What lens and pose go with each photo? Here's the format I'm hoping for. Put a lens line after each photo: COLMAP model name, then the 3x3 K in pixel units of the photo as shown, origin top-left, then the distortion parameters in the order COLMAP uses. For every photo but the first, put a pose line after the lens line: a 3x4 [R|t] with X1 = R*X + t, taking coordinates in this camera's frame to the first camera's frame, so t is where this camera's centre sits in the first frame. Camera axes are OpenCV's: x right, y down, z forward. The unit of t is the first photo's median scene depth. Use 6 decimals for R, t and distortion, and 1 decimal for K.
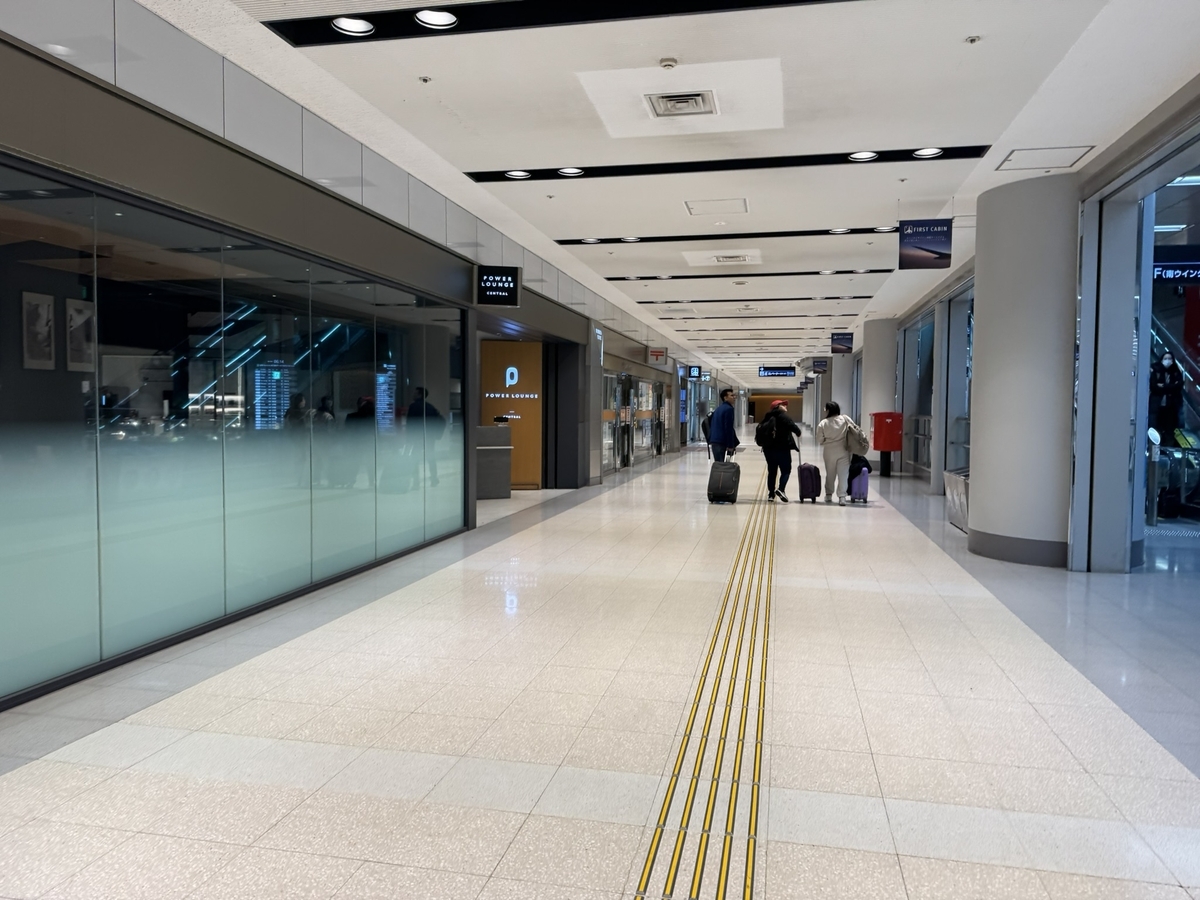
lens RADIAL K [[845.6, 0, 600.0], [0, 845.6, 450.0], [0, 0, 1]] dist [0.054843, -0.125540]
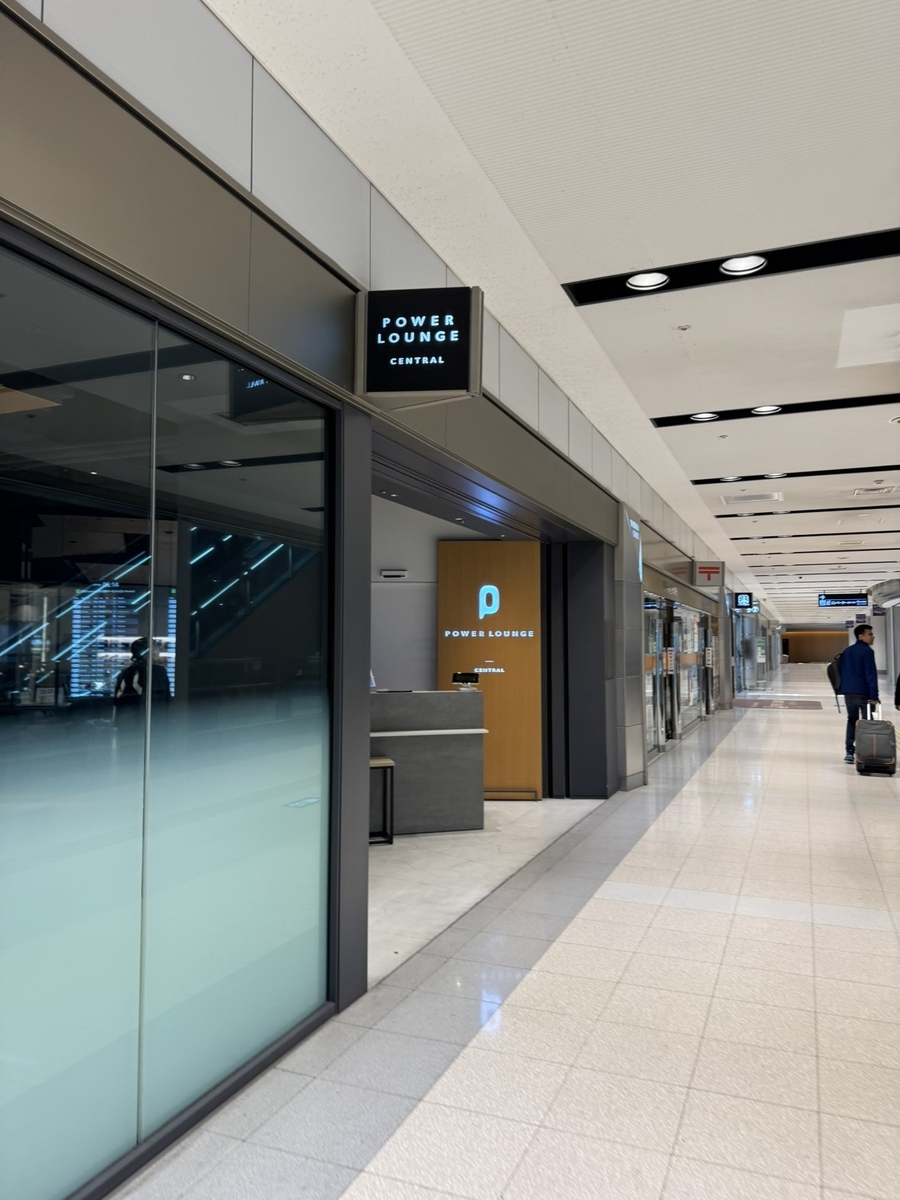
lens RADIAL K [[845.6, 0, 451.3], [0, 845.6, 575.5], [0, 0, 1]] dist [0.054843, -0.125540]
pose [[0.984766, -0.021734, -0.172519, -0.027967], [-0.001333, 0.991185, -0.132481, -0.026235], [0.173877, 0.130693, 0.976056, 0.416180]]
